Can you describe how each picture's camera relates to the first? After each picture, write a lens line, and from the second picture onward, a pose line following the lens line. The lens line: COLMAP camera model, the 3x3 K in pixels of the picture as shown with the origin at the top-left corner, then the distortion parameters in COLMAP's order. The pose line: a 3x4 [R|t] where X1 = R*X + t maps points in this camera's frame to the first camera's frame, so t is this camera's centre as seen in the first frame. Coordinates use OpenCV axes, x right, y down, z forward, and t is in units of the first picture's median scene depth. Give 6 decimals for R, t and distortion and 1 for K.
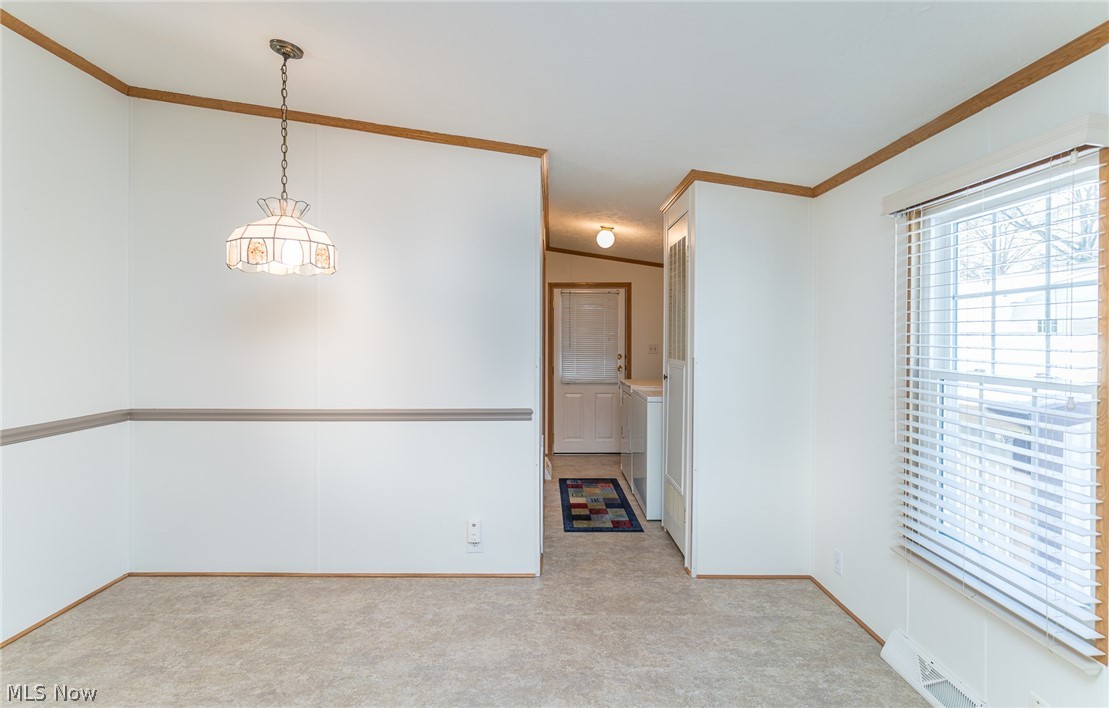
lens RADIAL K [[542.2, 0, 550.8], [0, 542.2, 345.6], [0, 0, 1]] dist [0.000172, 0.000505]
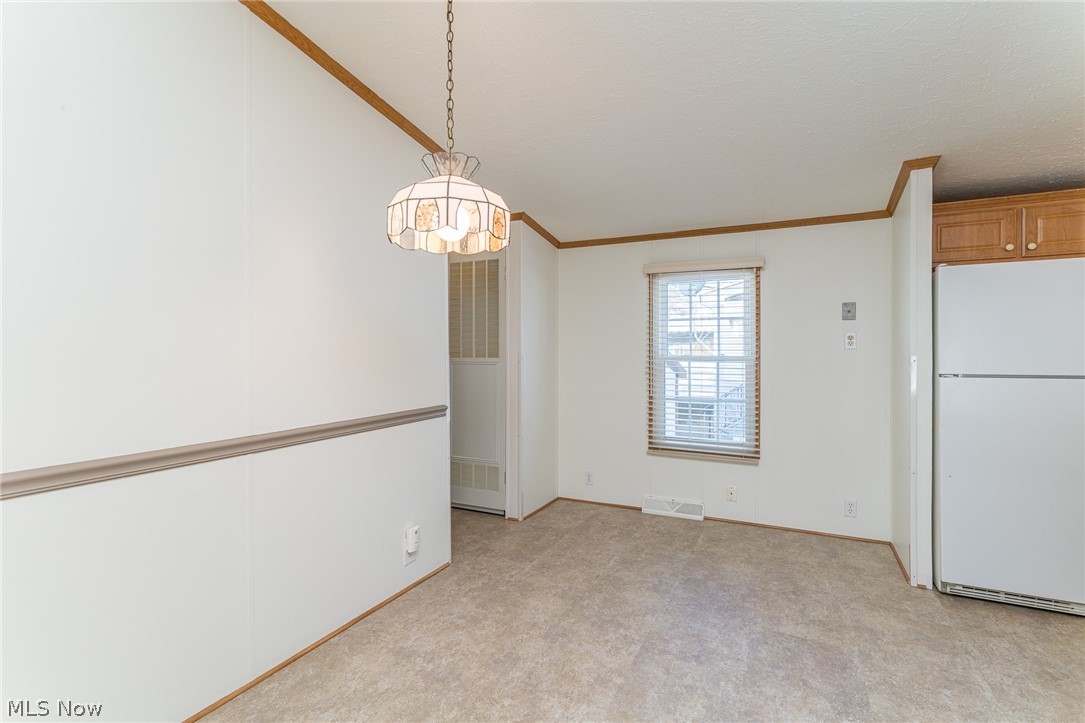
lens RADIAL K [[519.2, 0, 541.7], [0, 519.2, 360.2], [0, 0, 1]] dist [-0.000761, 0.000238]
pose [[0.441258, -0.016951, 0.897220, -0.971636], [0.014339, 0.999827, 0.011838, 0.025514], [-0.897266, 0.007642, 0.441424, 0.454492]]
